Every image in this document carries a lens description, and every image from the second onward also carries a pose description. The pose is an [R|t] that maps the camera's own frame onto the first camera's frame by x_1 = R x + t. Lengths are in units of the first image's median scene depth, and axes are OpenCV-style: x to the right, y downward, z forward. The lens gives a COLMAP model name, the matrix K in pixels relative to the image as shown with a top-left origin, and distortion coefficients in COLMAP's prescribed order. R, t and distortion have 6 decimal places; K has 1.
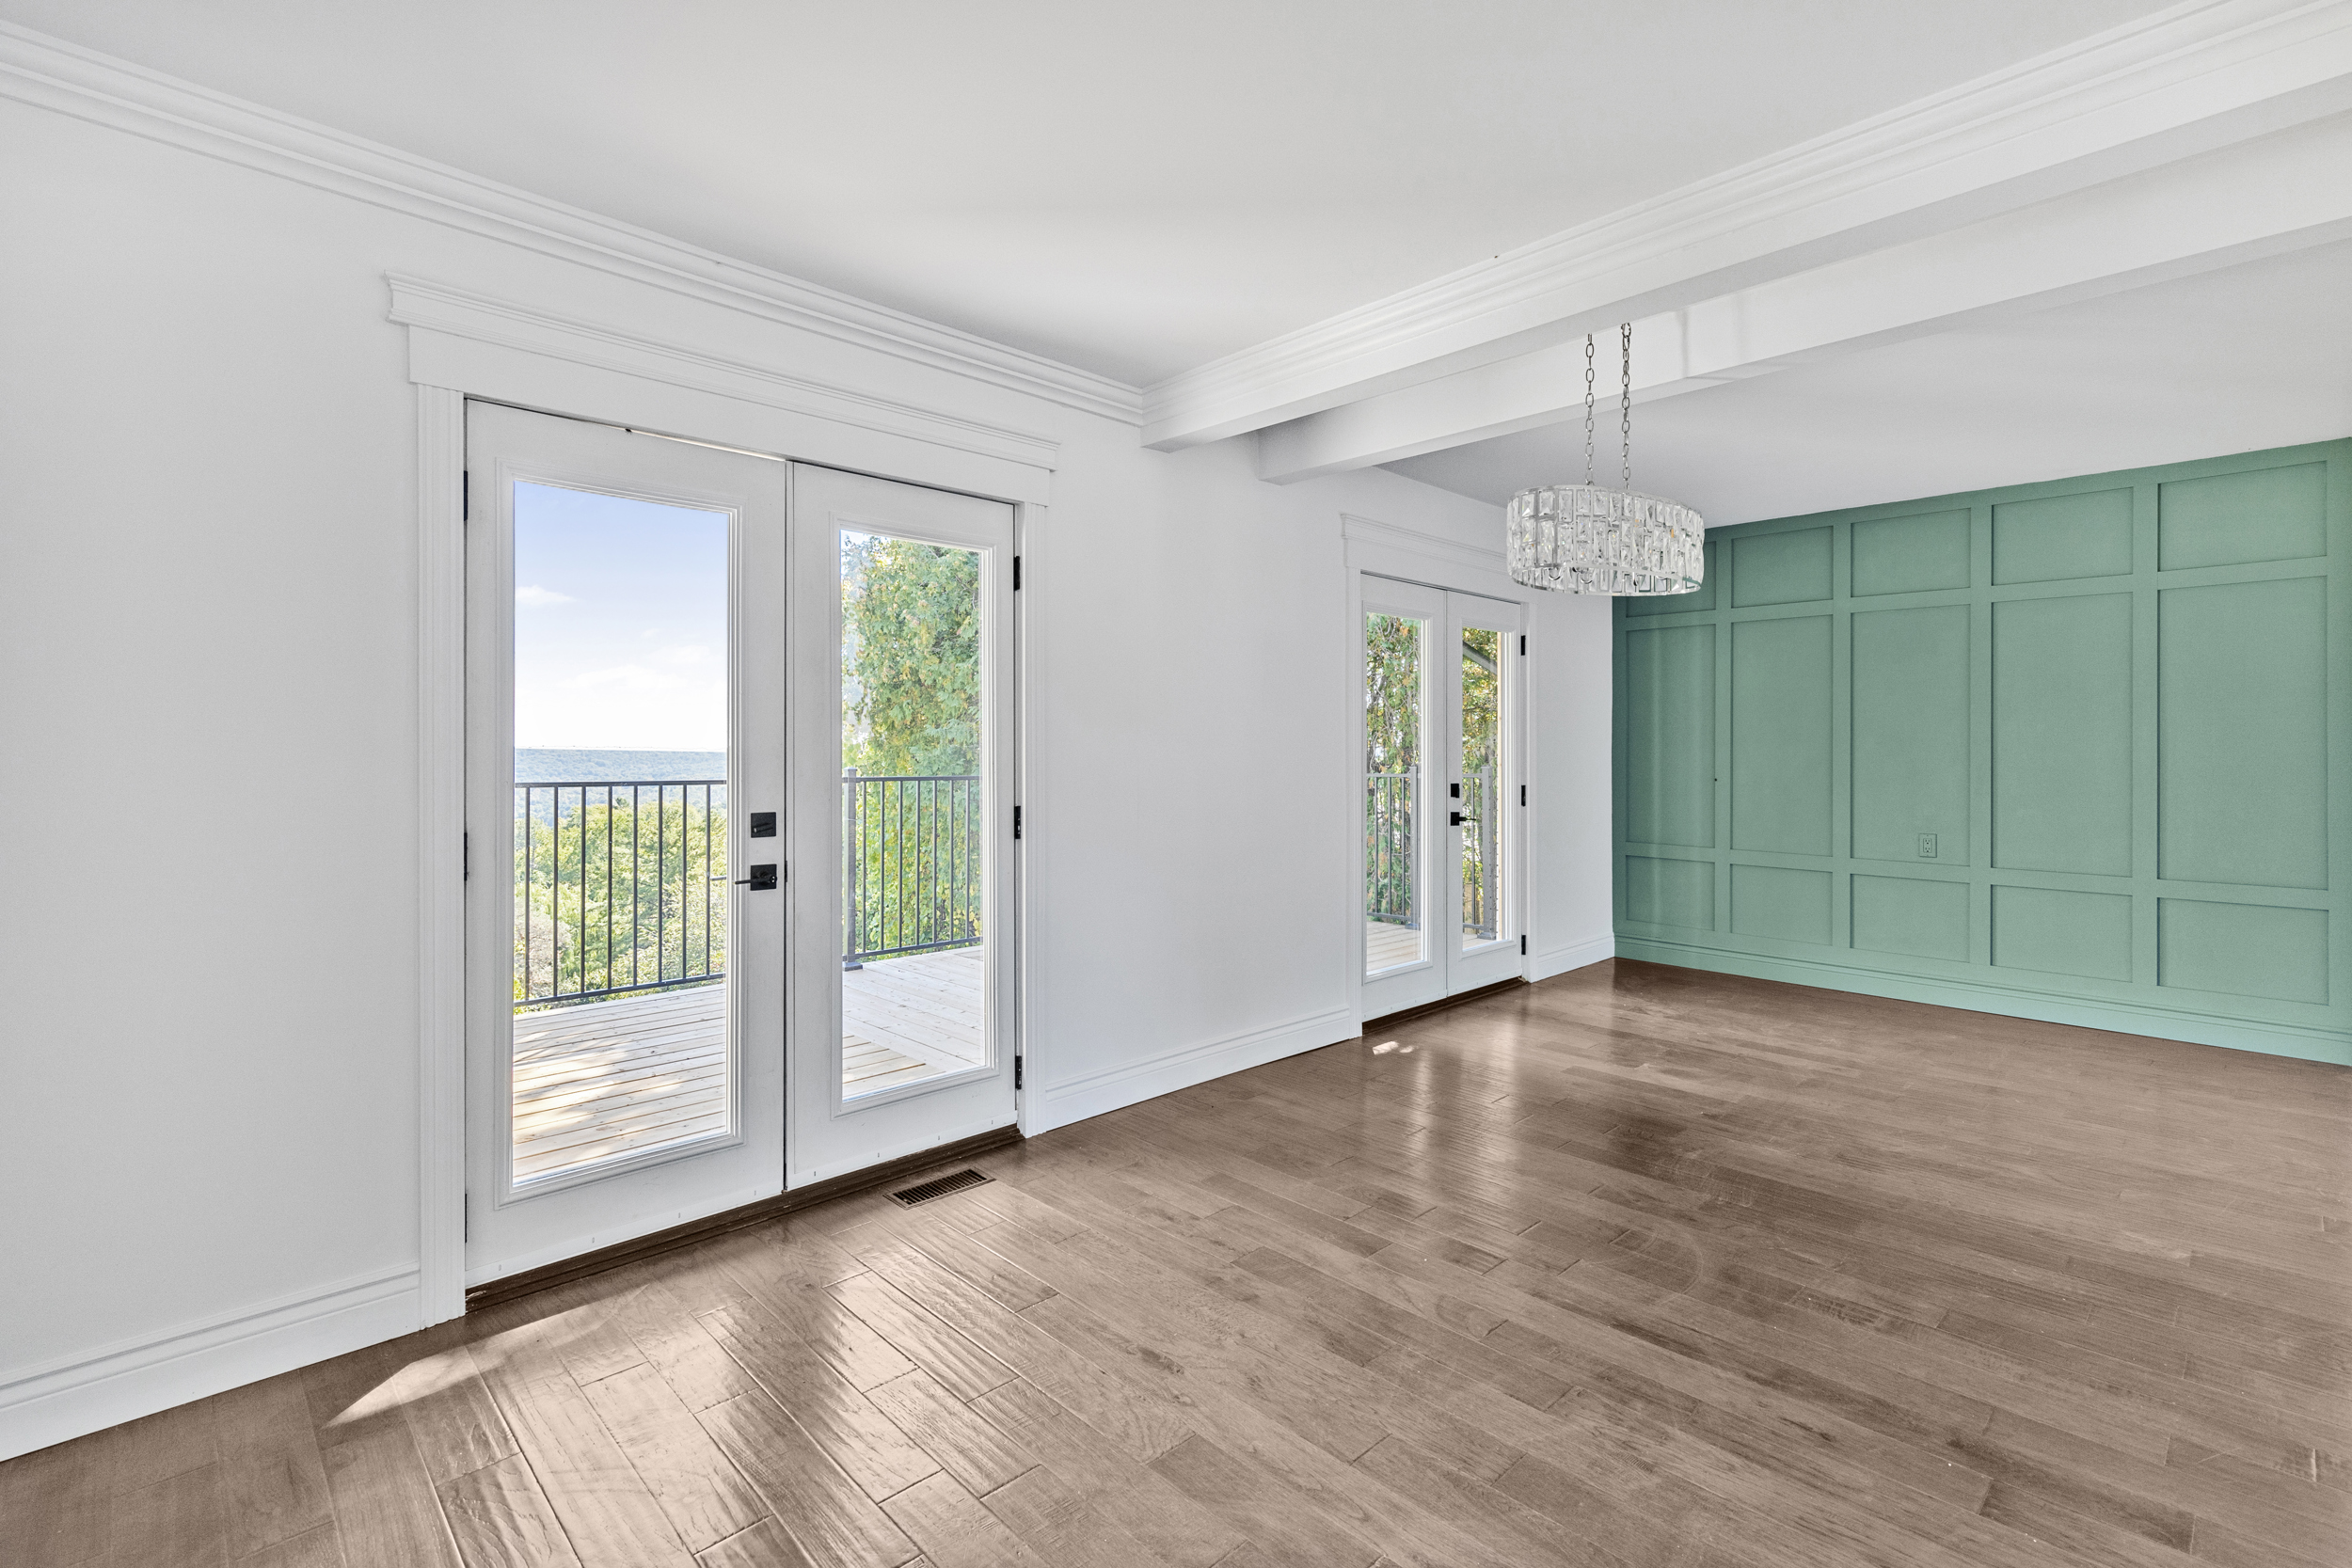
lens RADIAL K [[1062.8, 0, 1176.0], [0, 1062.8, 784.0], [0, 0, 1]] dist [-0.003045, -0.000224]
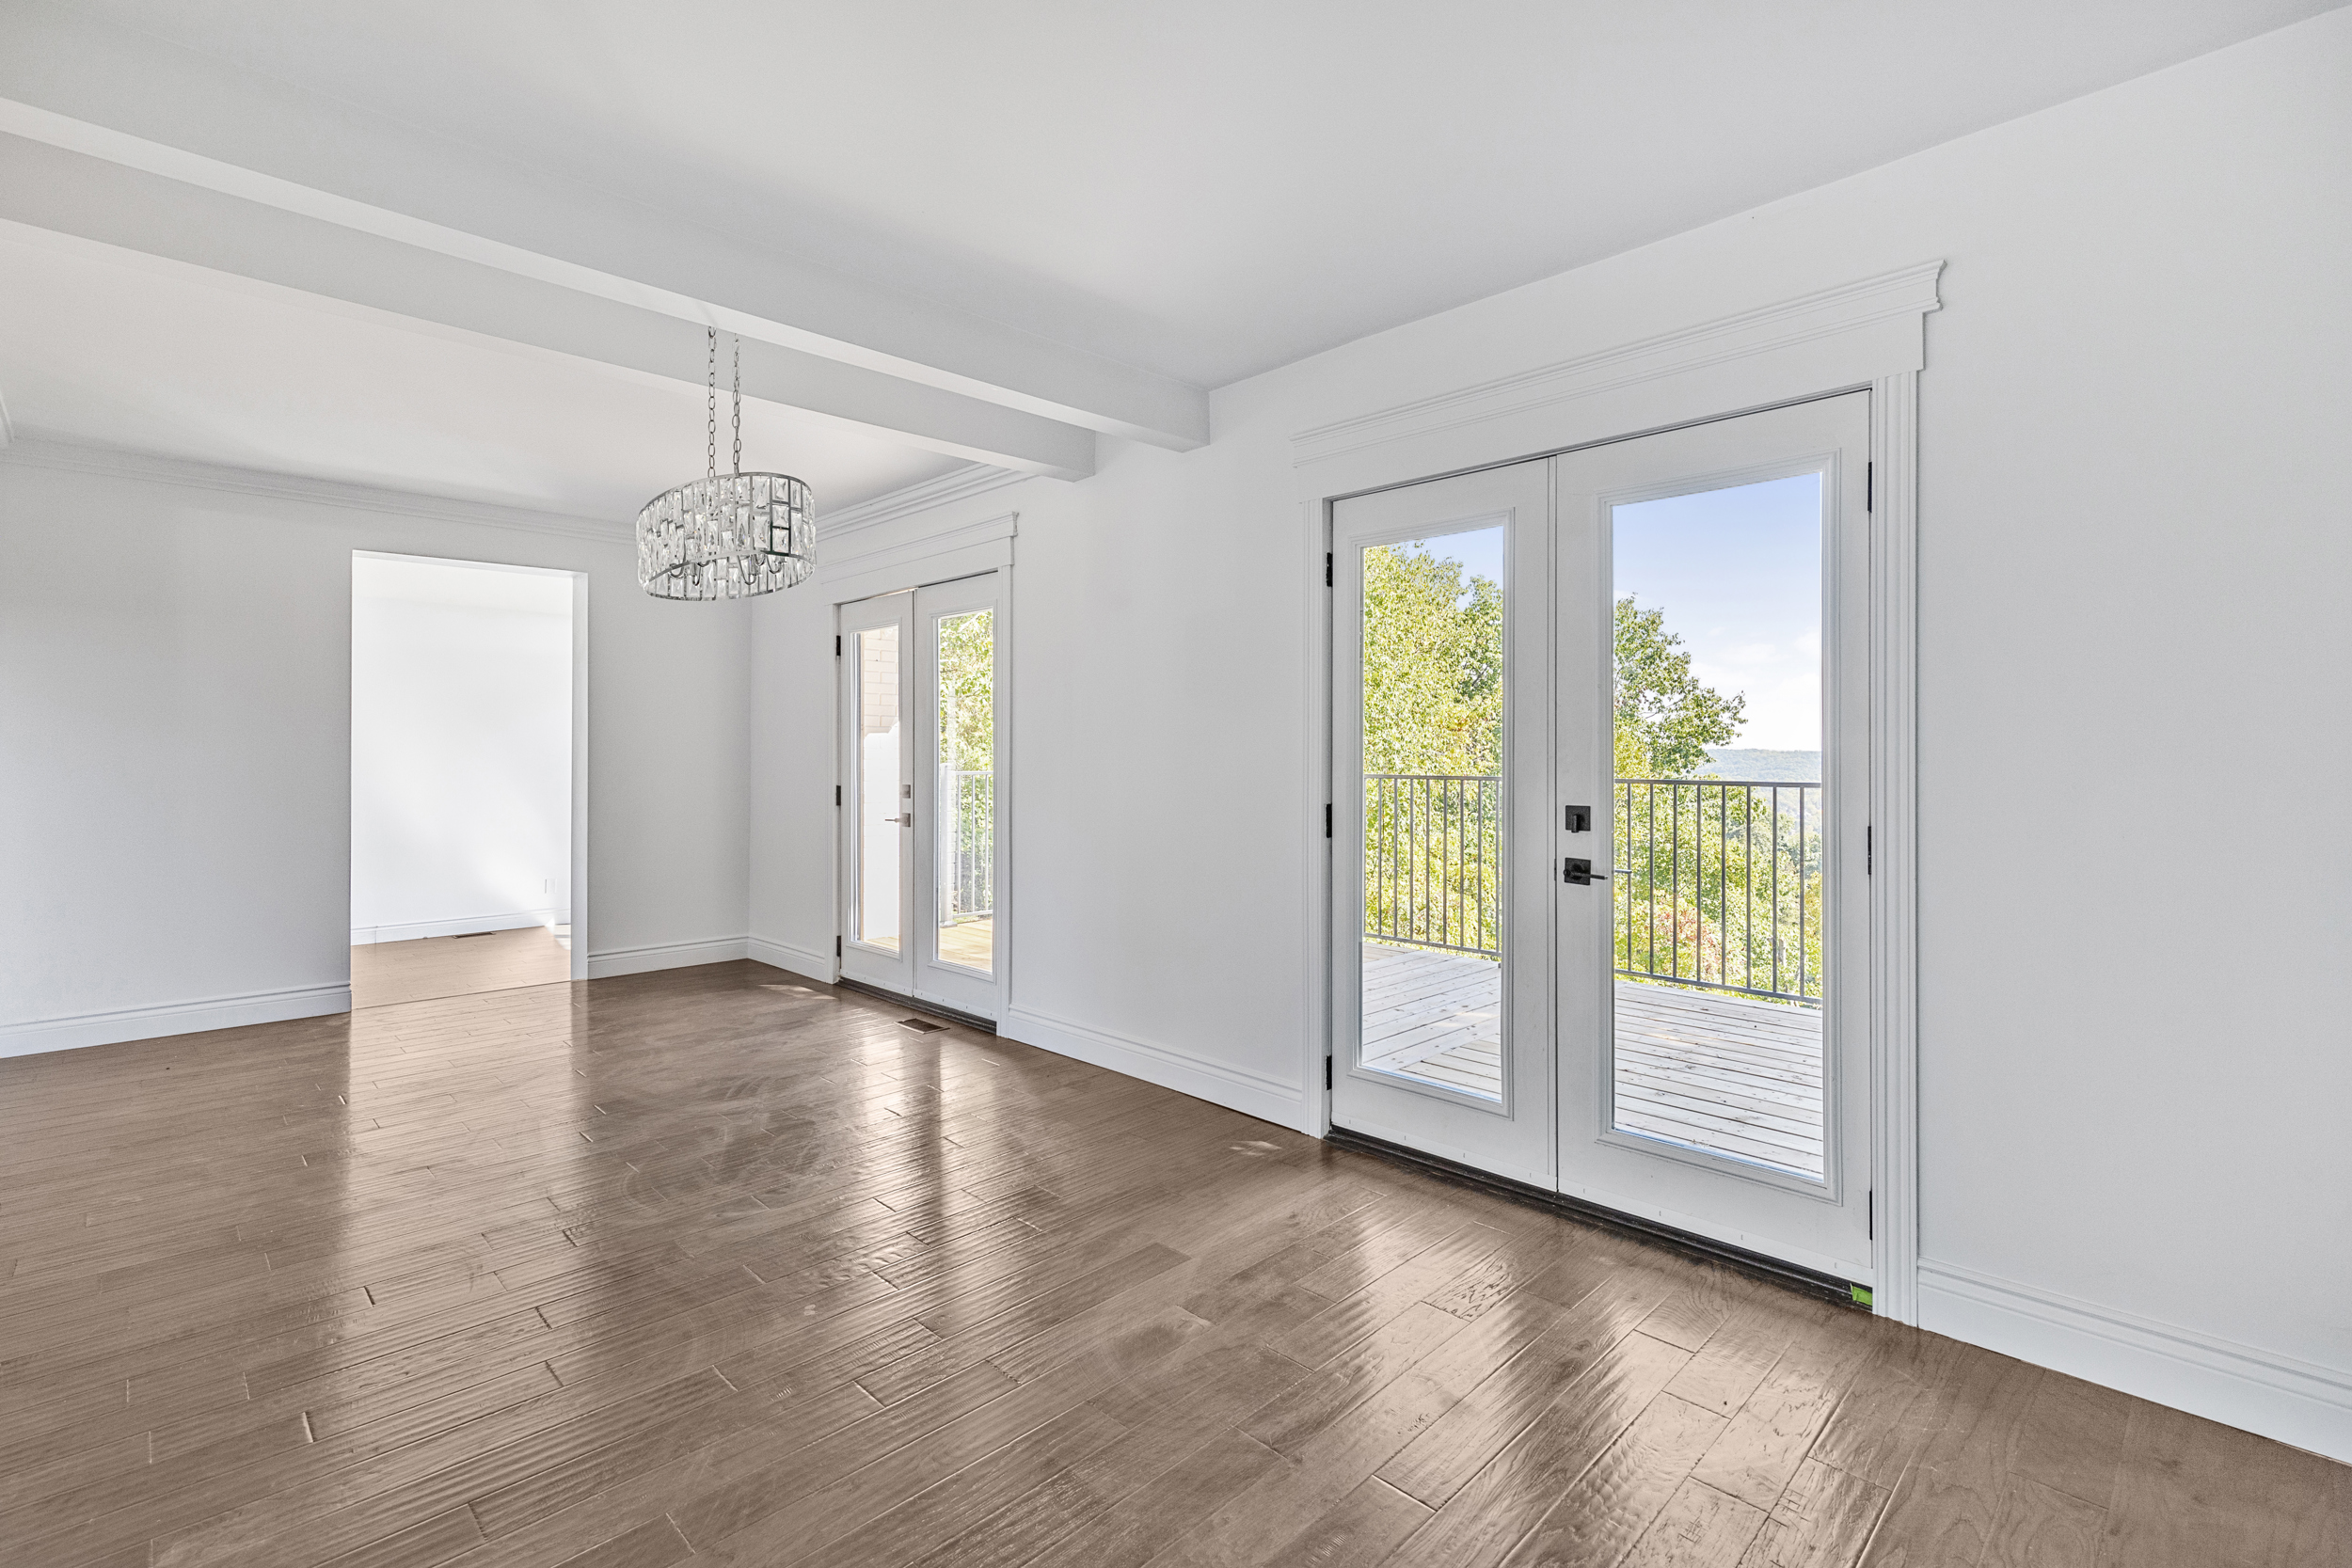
lens RADIAL K [[1075.0, 0, 1200.9], [0, 1075.0, 764.5], [0, 0, 1]] dist [0.024886, -0.000028]
pose [[0.030332, 0.010321, -0.999487, 0.792310], [-0.029626, 0.999517, 0.009422, -0.021014], [0.999101, 0.029325, 0.030624, 0.771847]]
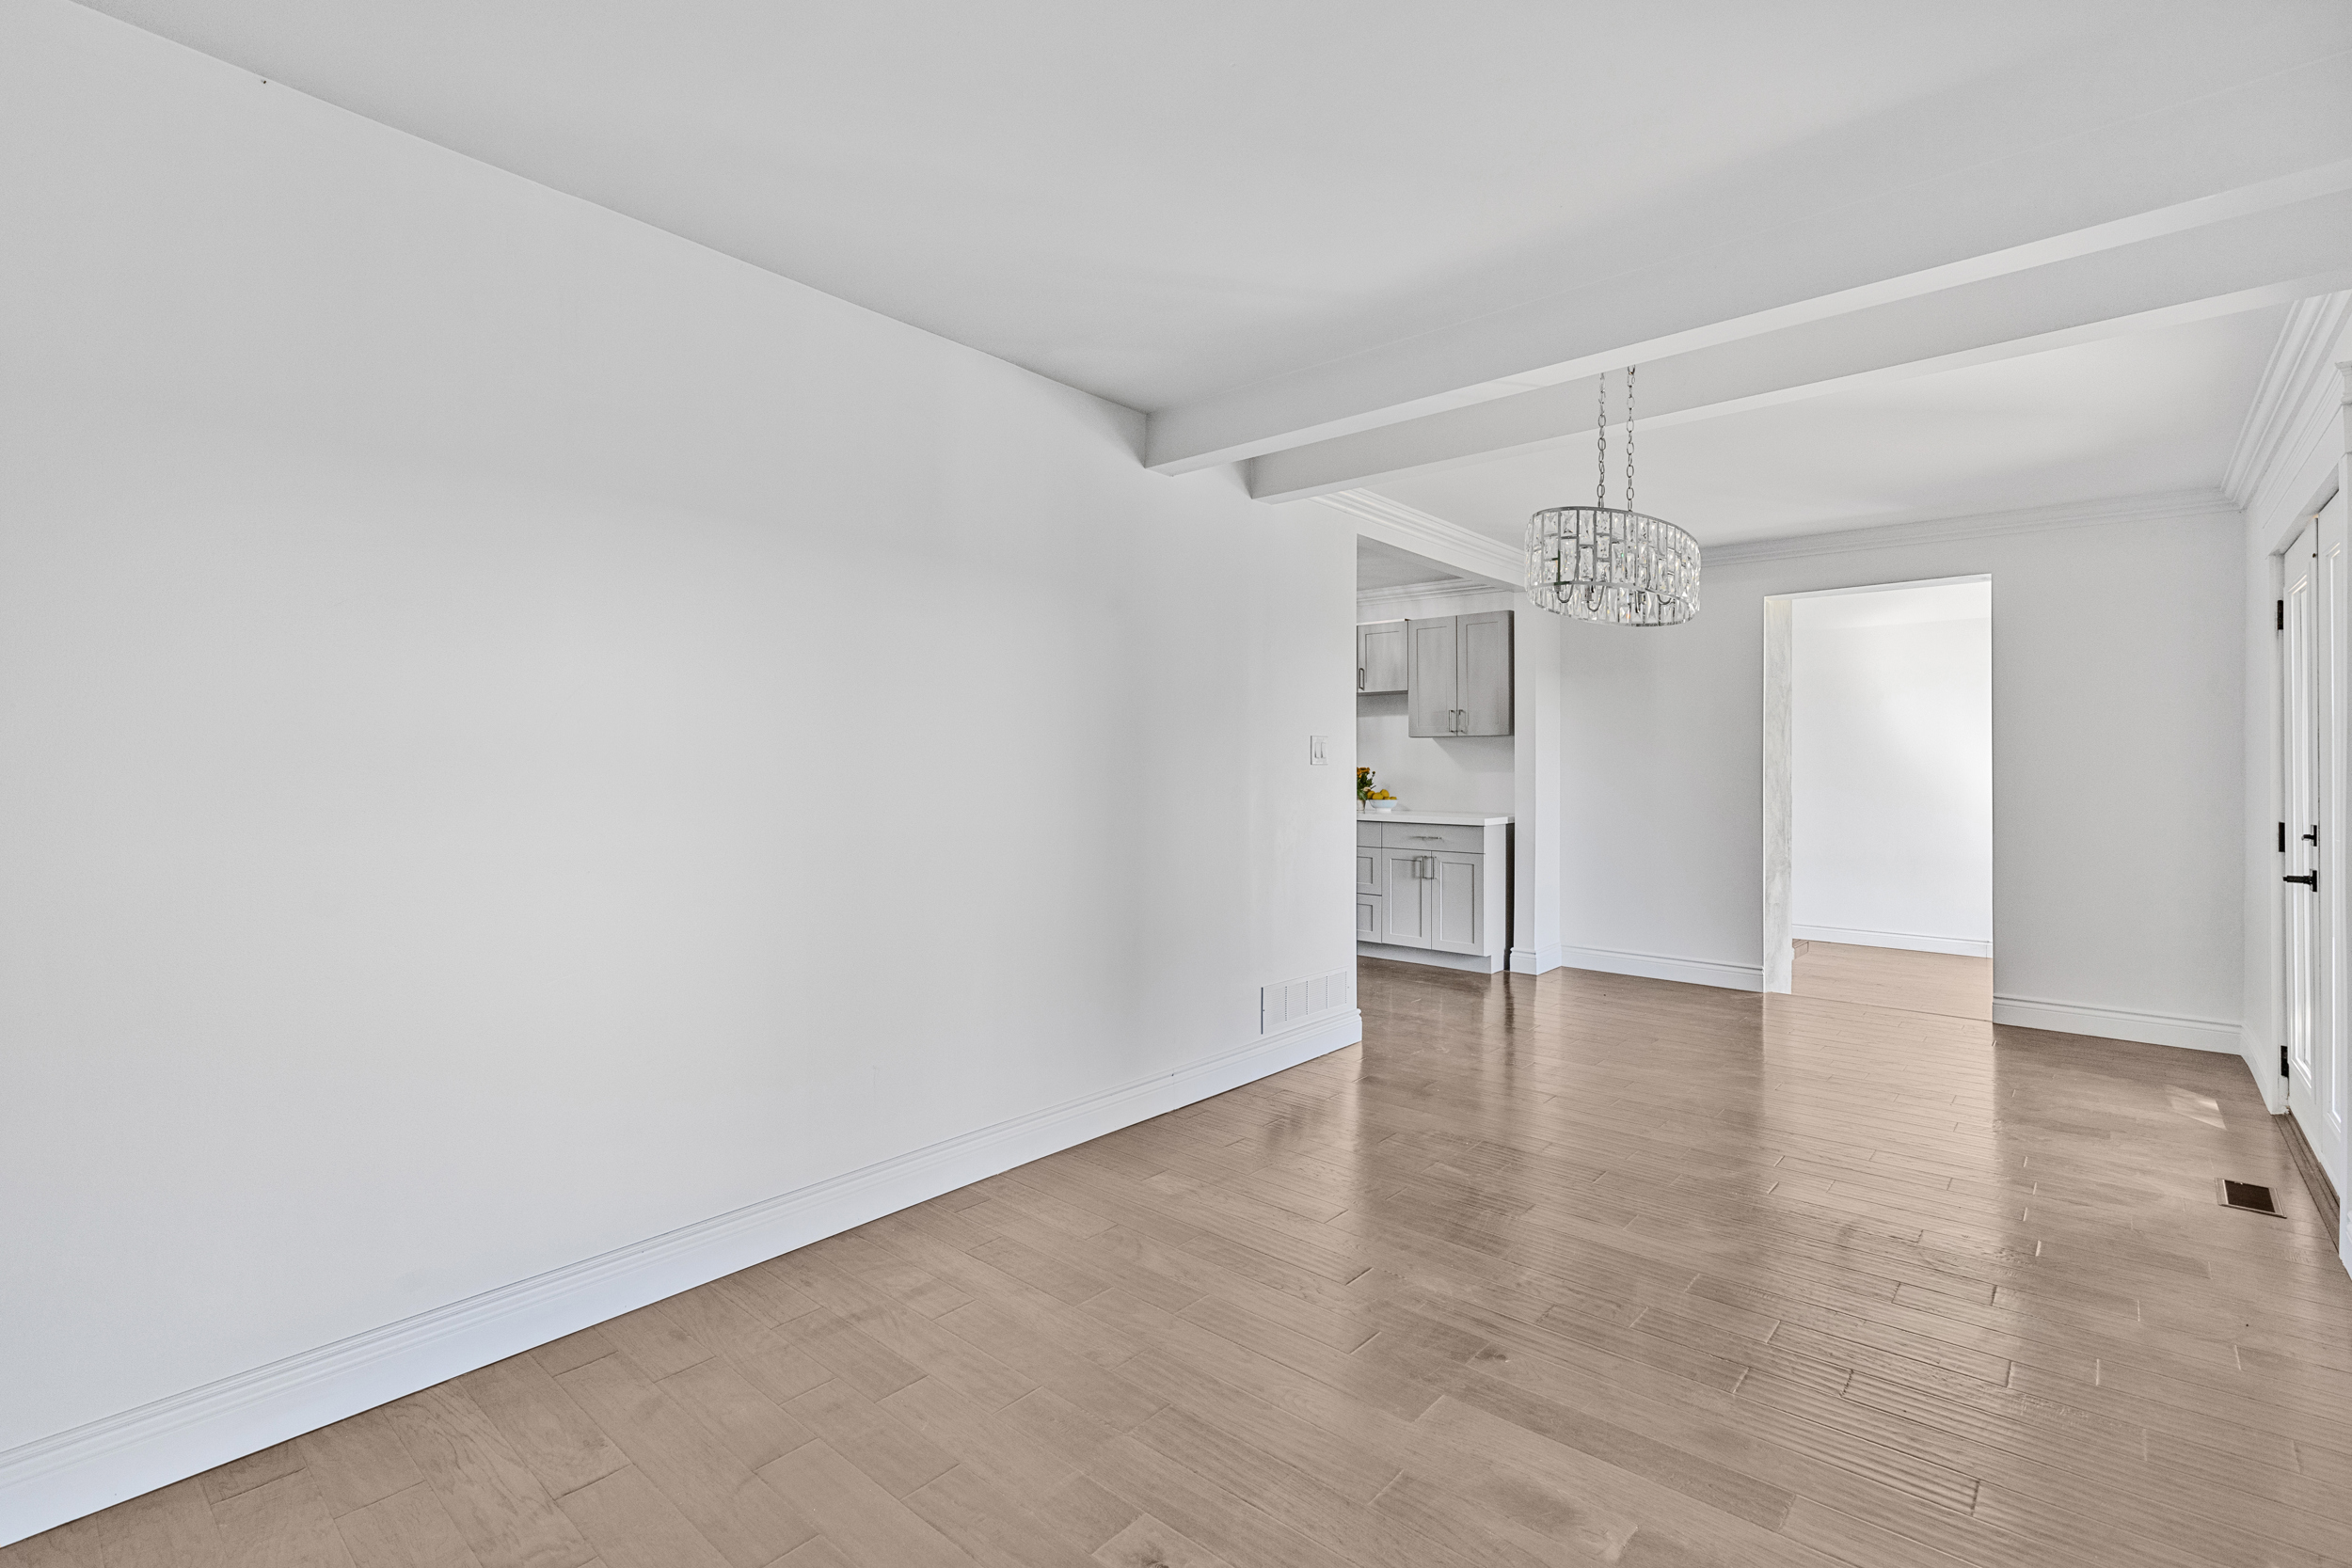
lens RADIAL K [[1075.0, 0, 1200.9], [0, 1075.0, 764.5], [0, 0, 1]] dist [0.024886, -0.000028]
pose [[-0.993835, -0.005417, -0.110741, 0.510614], [-0.008127, 0.999678, 0.024033, -0.030182], [0.110575, 0.024785, -0.993559, 1.097241]]
